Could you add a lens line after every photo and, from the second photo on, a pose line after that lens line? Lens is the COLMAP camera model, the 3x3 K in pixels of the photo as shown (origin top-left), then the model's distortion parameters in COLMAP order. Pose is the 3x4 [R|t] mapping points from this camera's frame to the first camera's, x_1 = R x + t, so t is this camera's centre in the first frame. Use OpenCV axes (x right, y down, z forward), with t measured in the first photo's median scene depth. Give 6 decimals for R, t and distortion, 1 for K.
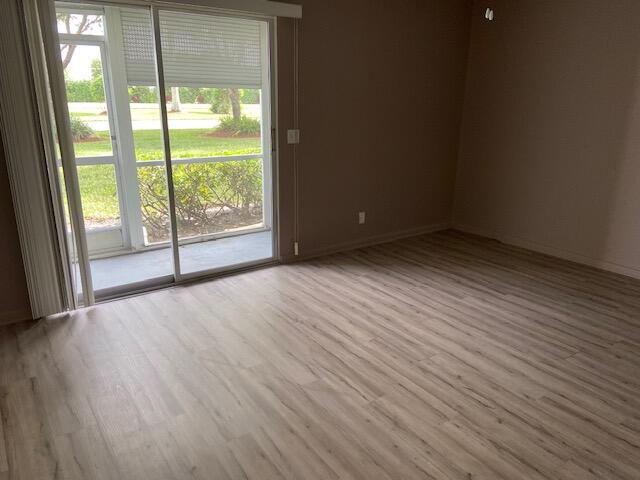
lens RADIAL K [[488.9, 0, 319.2], [0, 488.9, 233.3], [0, 0, 1]] dist [0.134579, -0.177210]
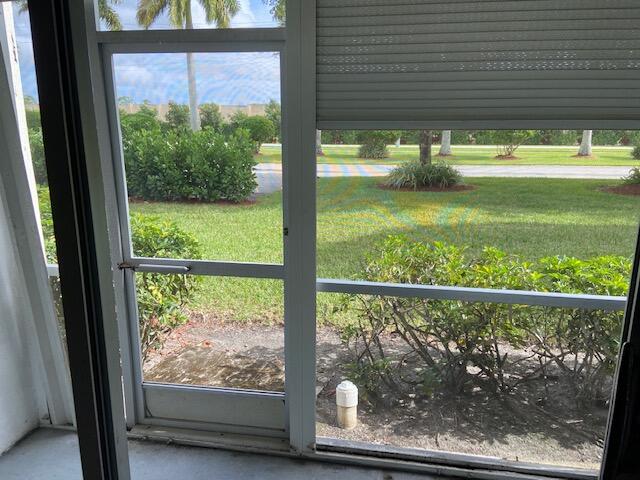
lens RADIAL K [[488.9, 0, 319.2], [0, 488.9, 233.3], [0, 0, 1]] dist [0.134579, -0.177210]
pose [[0.713941, 0.138721, -0.686327, -0.008781], [-0.191698, 0.981453, -0.001039, -0.037592], [0.673454, 0.132309, 0.727293, 0.127664]]
